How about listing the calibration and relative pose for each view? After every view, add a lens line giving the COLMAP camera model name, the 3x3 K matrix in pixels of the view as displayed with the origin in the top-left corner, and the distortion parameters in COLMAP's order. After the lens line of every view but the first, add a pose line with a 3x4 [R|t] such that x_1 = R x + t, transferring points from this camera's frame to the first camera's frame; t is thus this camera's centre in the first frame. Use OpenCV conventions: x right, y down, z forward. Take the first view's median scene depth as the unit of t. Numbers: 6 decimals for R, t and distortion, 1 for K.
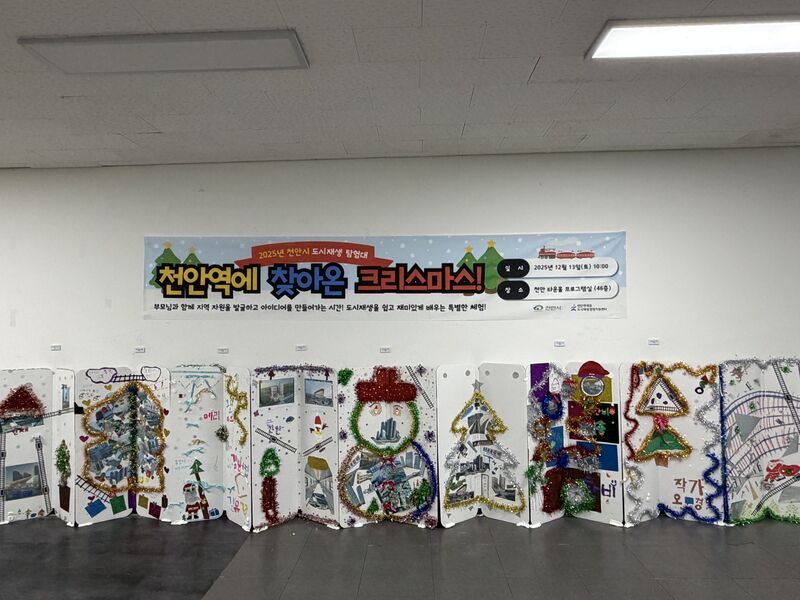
lens RADIAL K [[513.0, 0, 400.0], [0, 513.0, 300.0], [0, 0, 1]] dist [-0.002418, -0.000214]
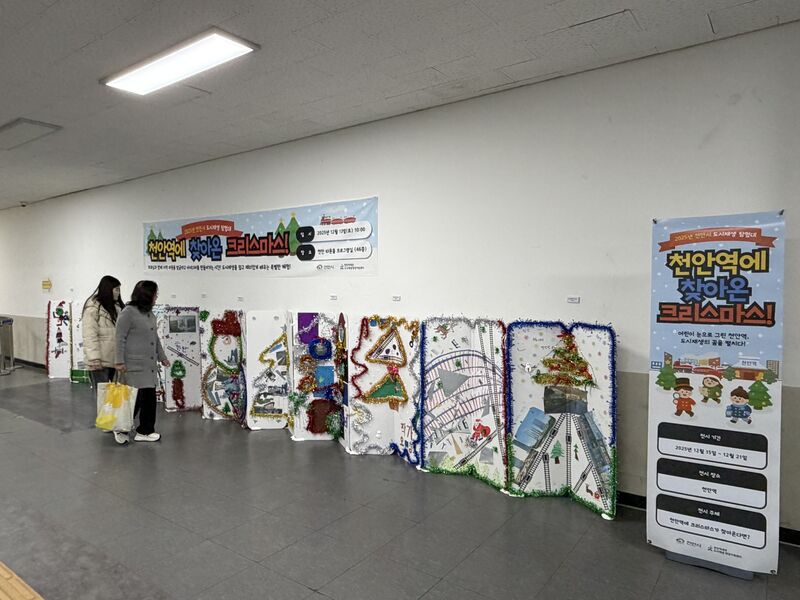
lens RADIAL K [[537.8, 0, 400.0], [0, 537.8, 300.0], [0, 0, 1]] dist [-0.000307, 0.000003]
pose [[0.823409, 0.030043, -0.566652, 1.169206], [0.016446, 0.996914, 0.076753, -0.001059], [0.567210, -0.072519, 0.820374, 0.074930]]
